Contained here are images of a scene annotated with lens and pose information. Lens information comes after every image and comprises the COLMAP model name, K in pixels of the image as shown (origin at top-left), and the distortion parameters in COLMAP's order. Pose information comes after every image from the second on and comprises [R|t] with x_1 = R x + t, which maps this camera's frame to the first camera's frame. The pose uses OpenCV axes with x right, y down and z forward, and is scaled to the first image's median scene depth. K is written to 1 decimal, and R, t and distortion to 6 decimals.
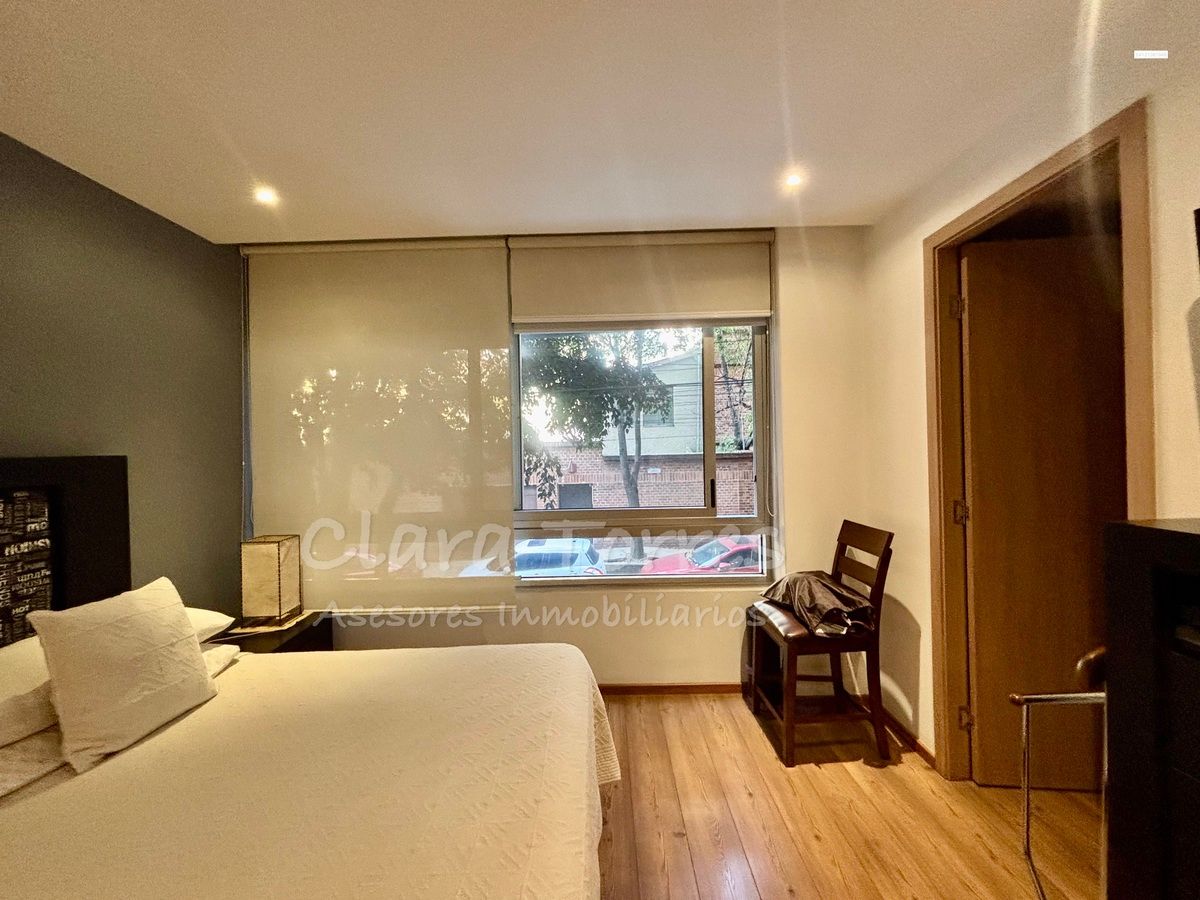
lens RADIAL K [[482.3, 0, 594.0], [0, 482.3, 446.8], [0, 0, 1]] dist [0.008814, -0.001078]
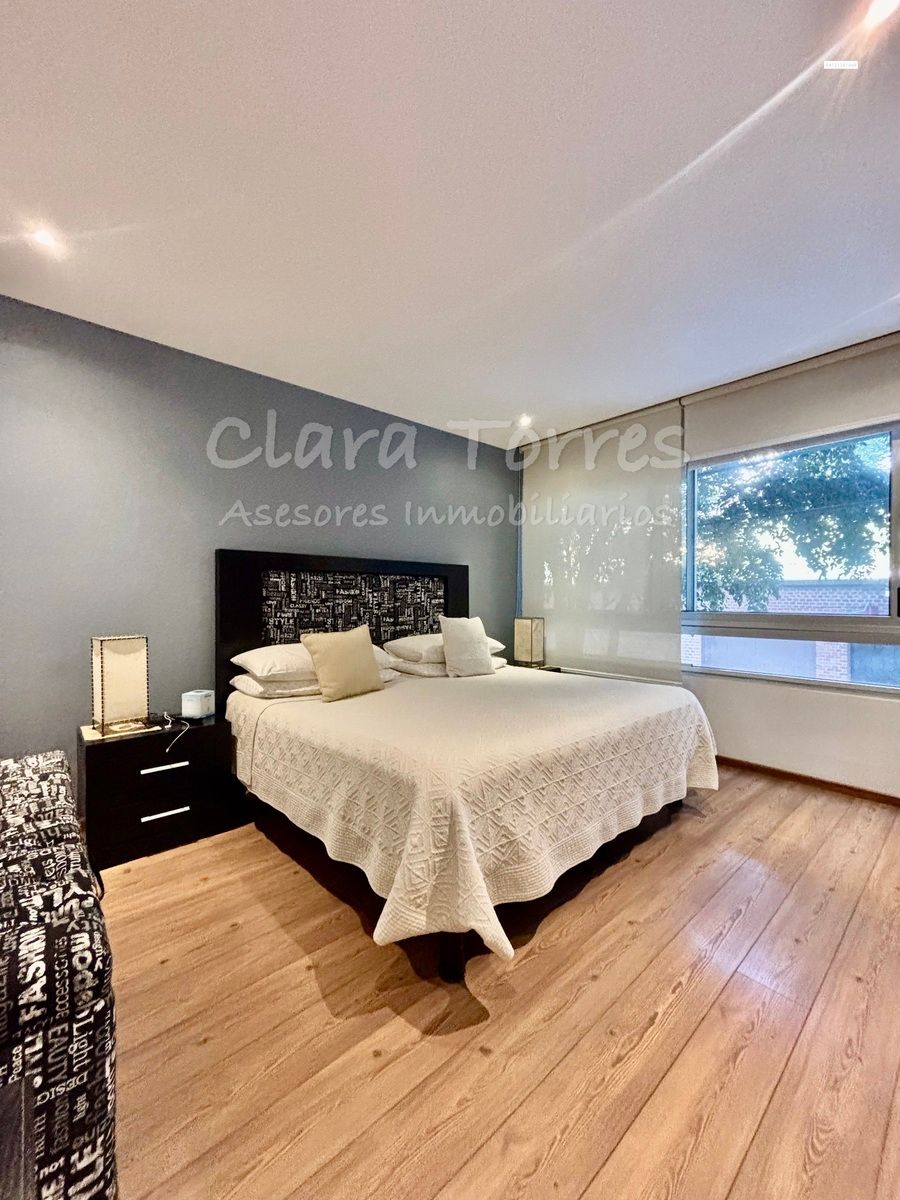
lens RADIAL K [[482.3, 0, 452.8], [0, 482.3, 597.5], [0, 0, 1]] dist [0.008814, -0.001078]
pose [[0.681571, 0.024336, -0.731347, 0.548982], [-0.016130, 0.999704, 0.018234, 0.130392], [0.731574, -0.000631, 0.681762, -0.496399]]
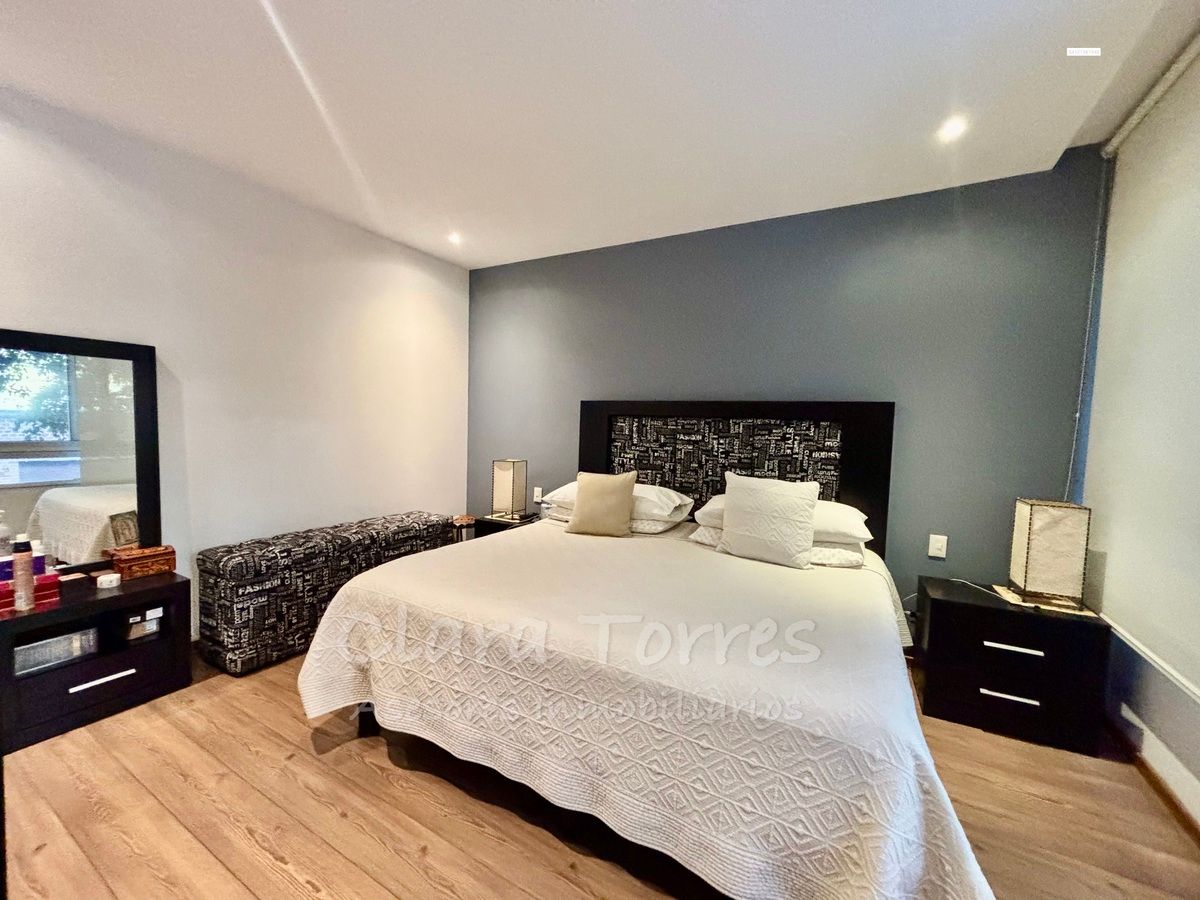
lens RADIAL K [[482.3, 0, 598.0], [0, 482.3, 450.3], [0, 0, 1]] dist [0.008814, -0.001078]
pose [[-0.481431, 0.062173, -0.874276, 0.624483], [-0.016234, 0.996677, 0.079817, 0.062054], [0.876333, 0.052619, -0.478822, 1.015217]]
